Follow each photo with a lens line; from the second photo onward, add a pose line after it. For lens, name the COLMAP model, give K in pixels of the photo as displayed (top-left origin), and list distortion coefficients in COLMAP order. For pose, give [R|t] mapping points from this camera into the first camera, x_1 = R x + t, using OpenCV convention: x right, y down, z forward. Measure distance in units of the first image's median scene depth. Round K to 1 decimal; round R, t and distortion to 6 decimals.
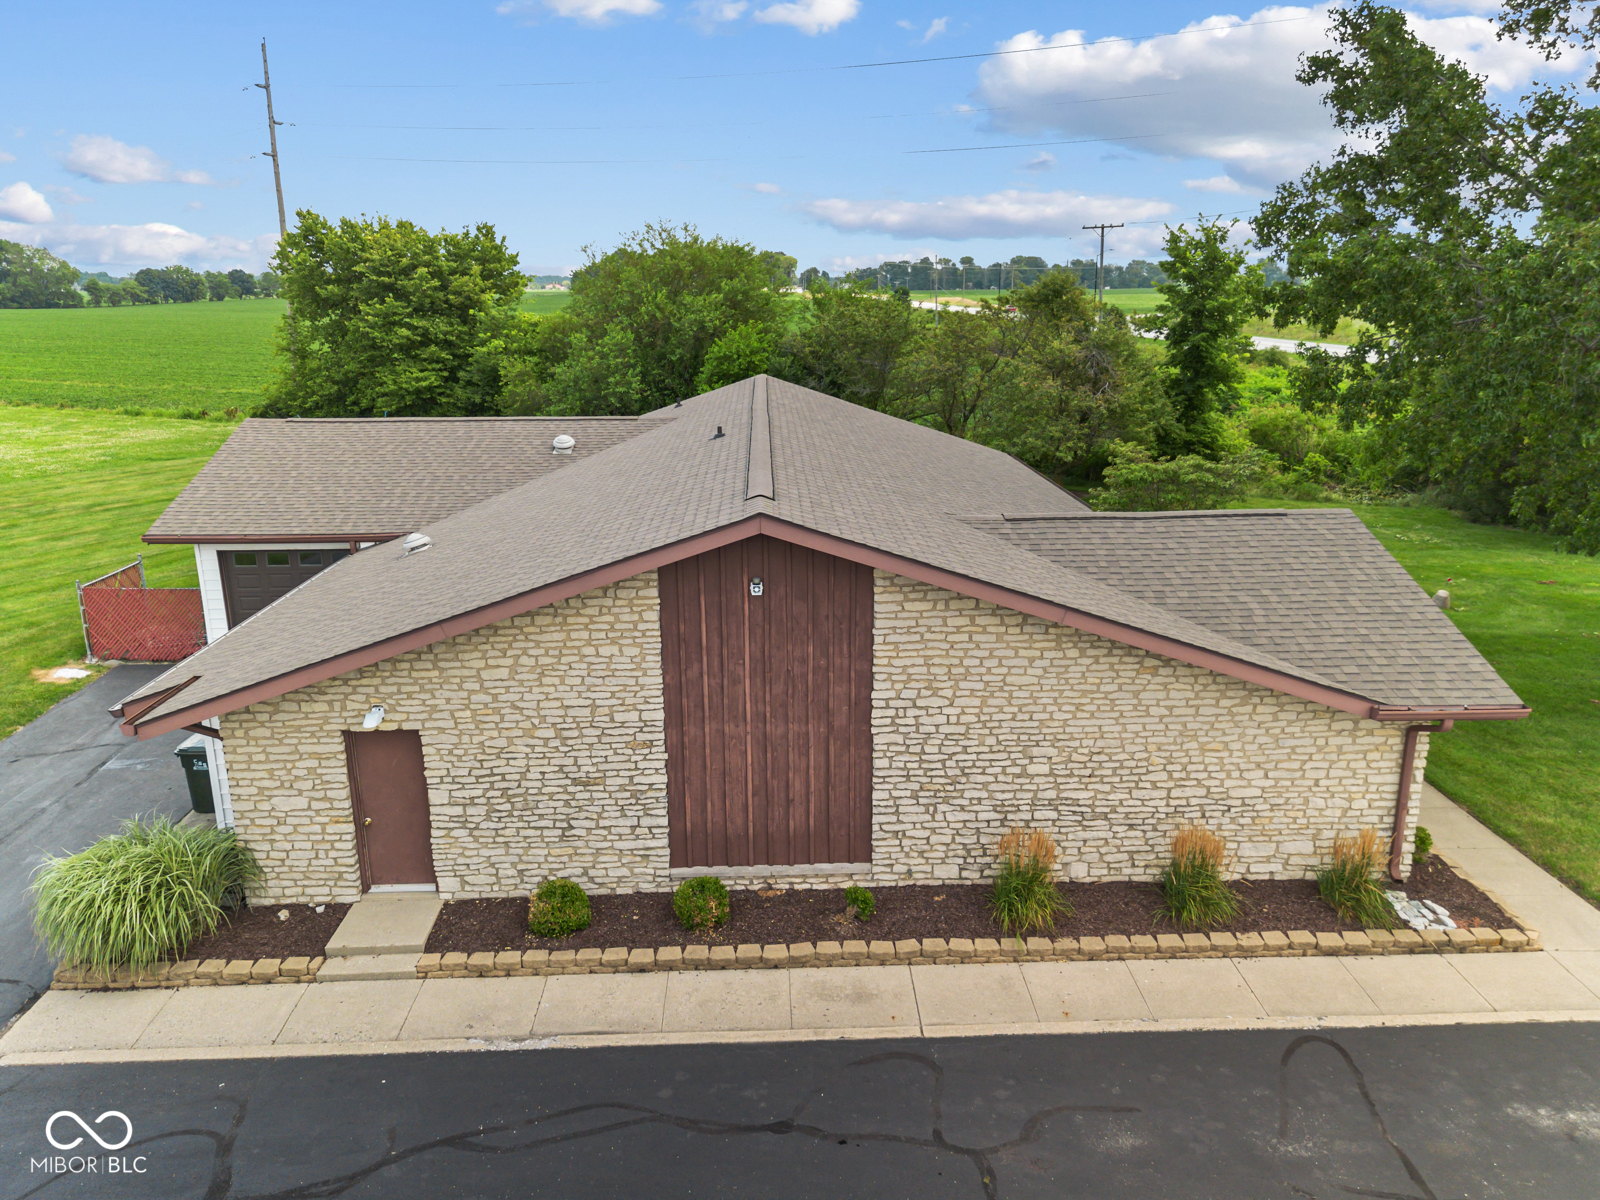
lens RADIAL K [[1118.4, 0, 800.0], [0, 1118.4, 600.0], [0, 0, 1]] dist [0.112135, -0.147440]
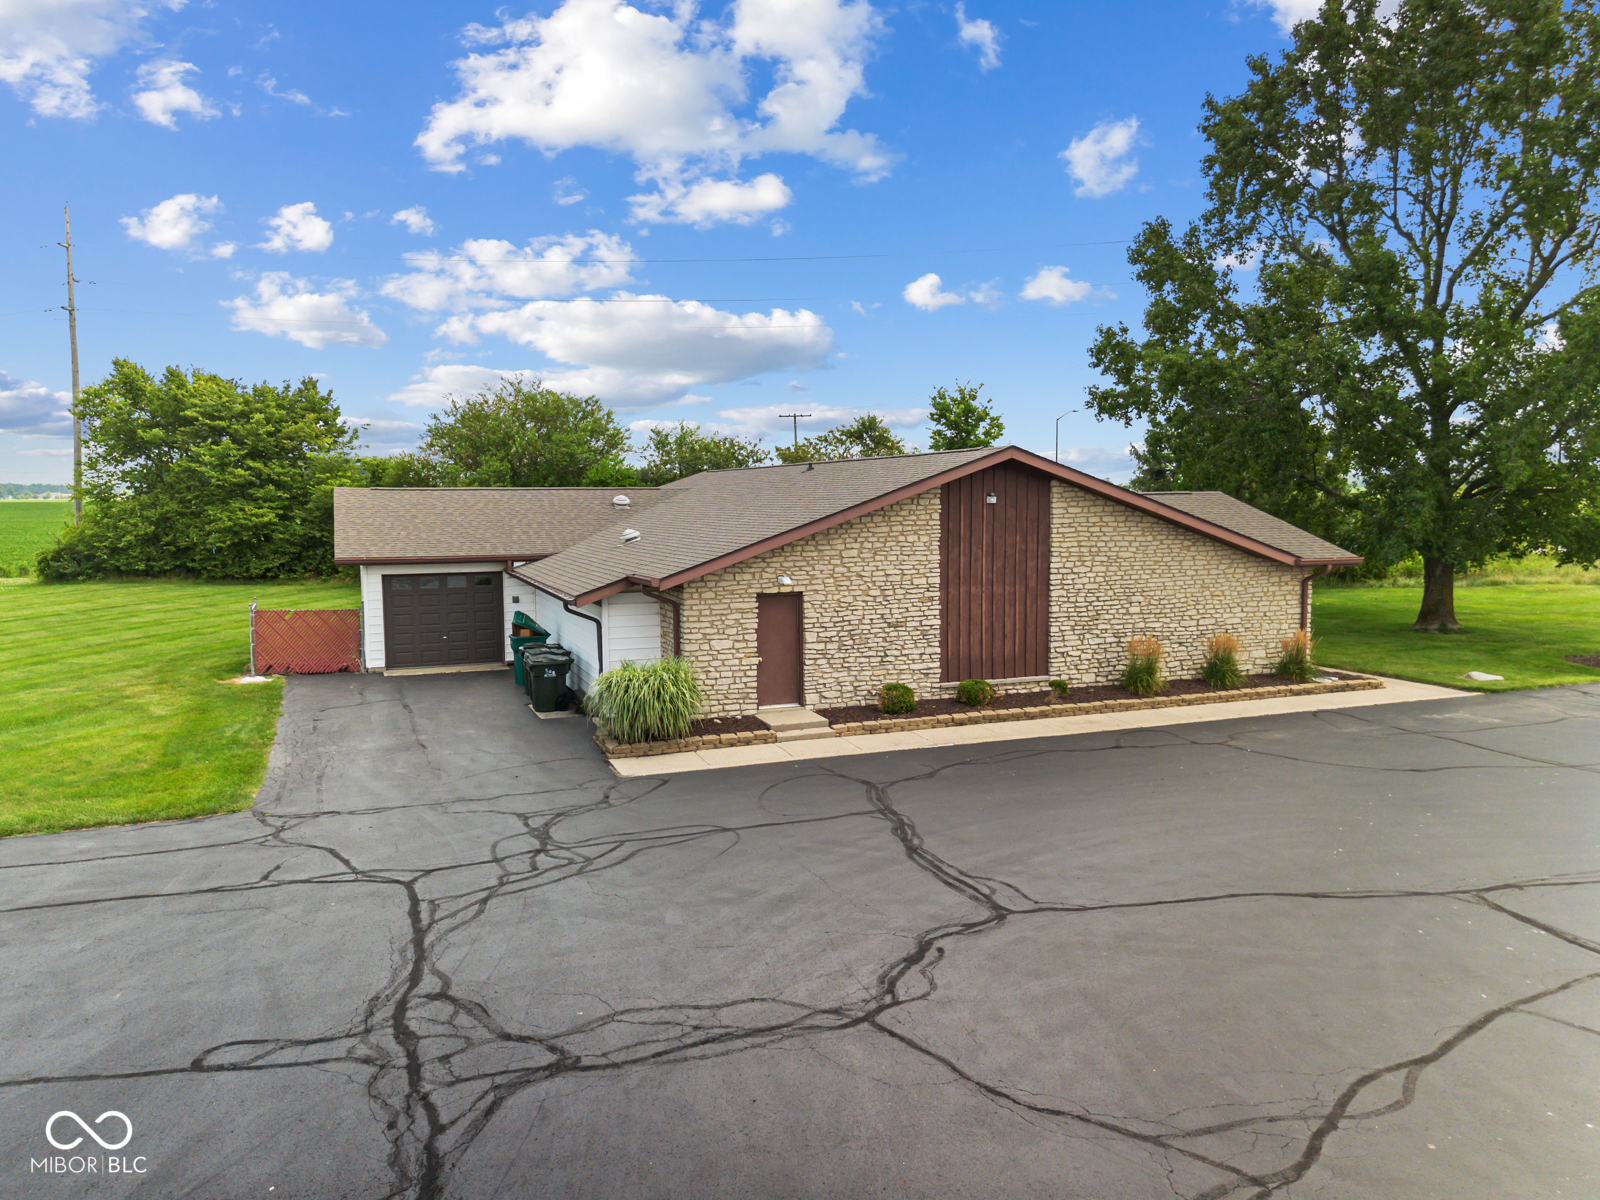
lens RADIAL K [[1118.4, 0, 800.0], [0, 1118.4, 600.0], [0, 0, 1]] dist [0.112135, -0.147440]
pose [[0.944205, -0.030784, 0.327916, -0.837583], [0.088558, 0.982687, -0.162741, 0.373166], [-0.317229, 0.182700, 0.930584, -0.439047]]
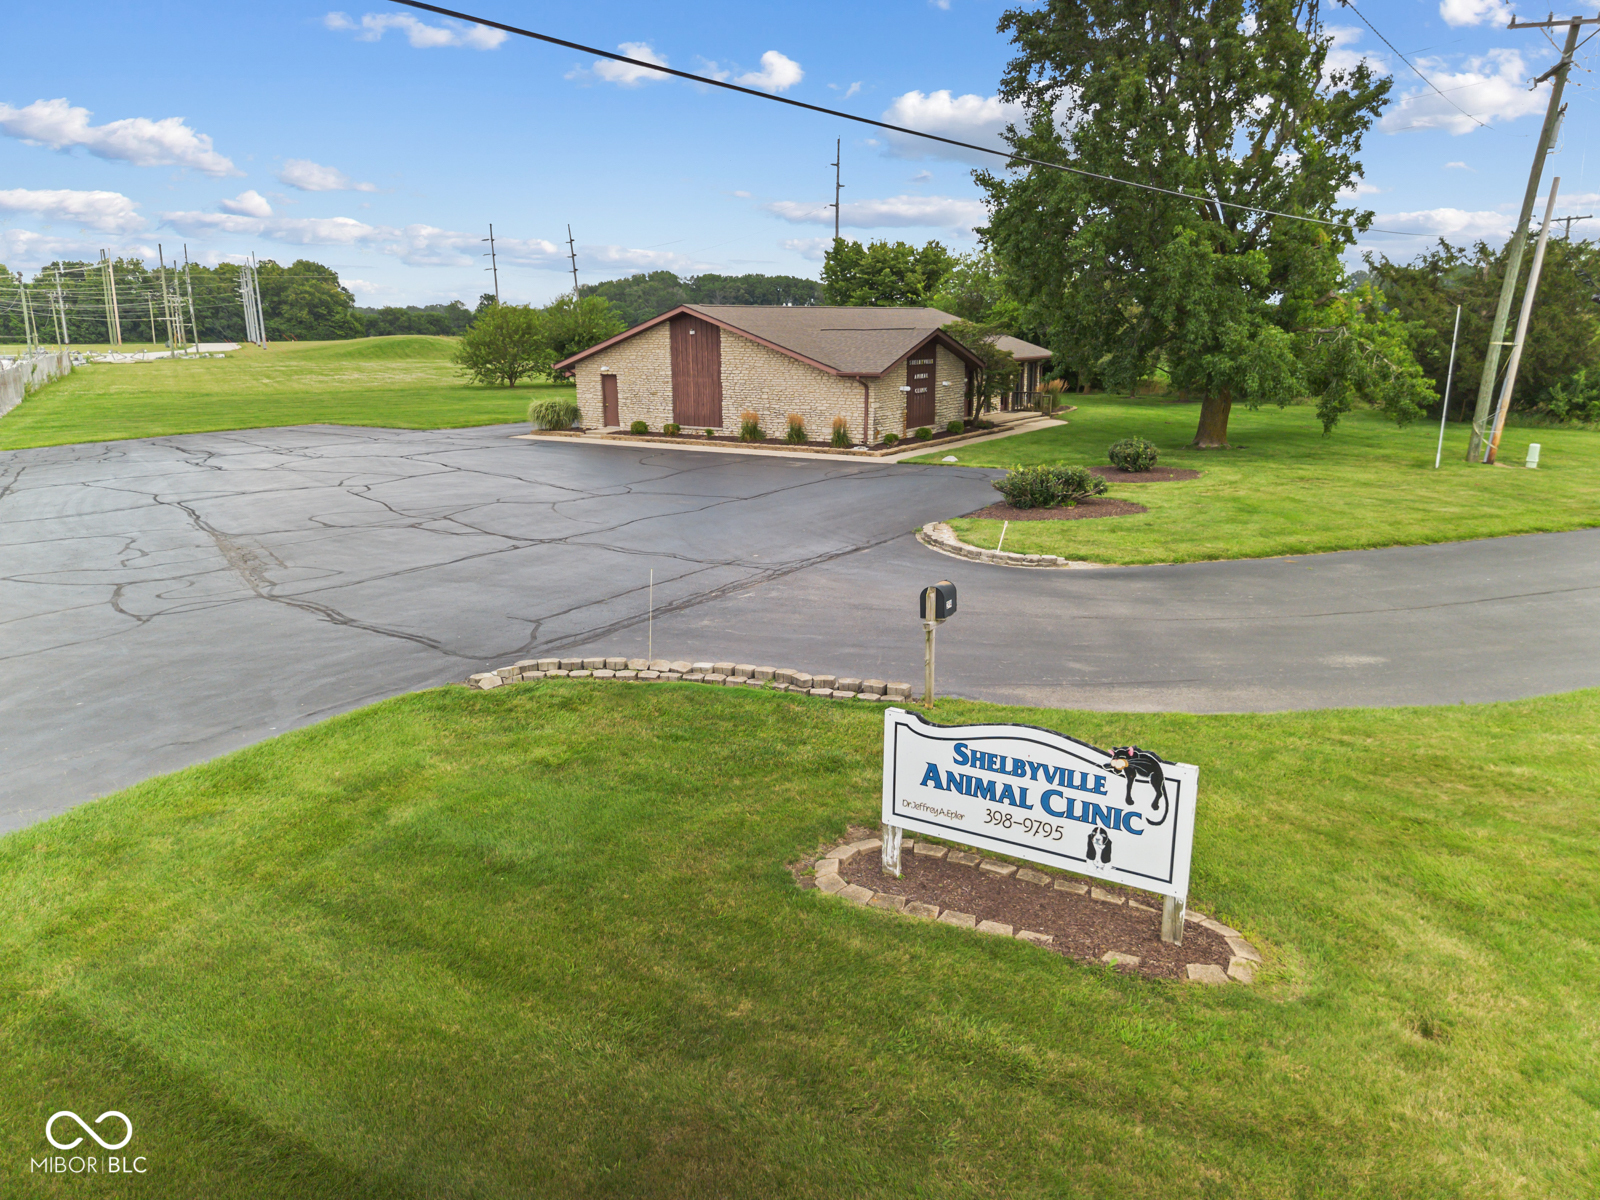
lens RADIAL K [[1149.1, 0, 801.8], [0, 1149.1, 574.7], [0, 0, 1]] dist [0.026795, -0.000142]
pose [[0.818632, 0.121988, -0.561213, 2.148000], [-0.149100, 0.988819, -0.002556, 0.635263], [0.554626, 0.085769, 0.827667, -1.527393]]
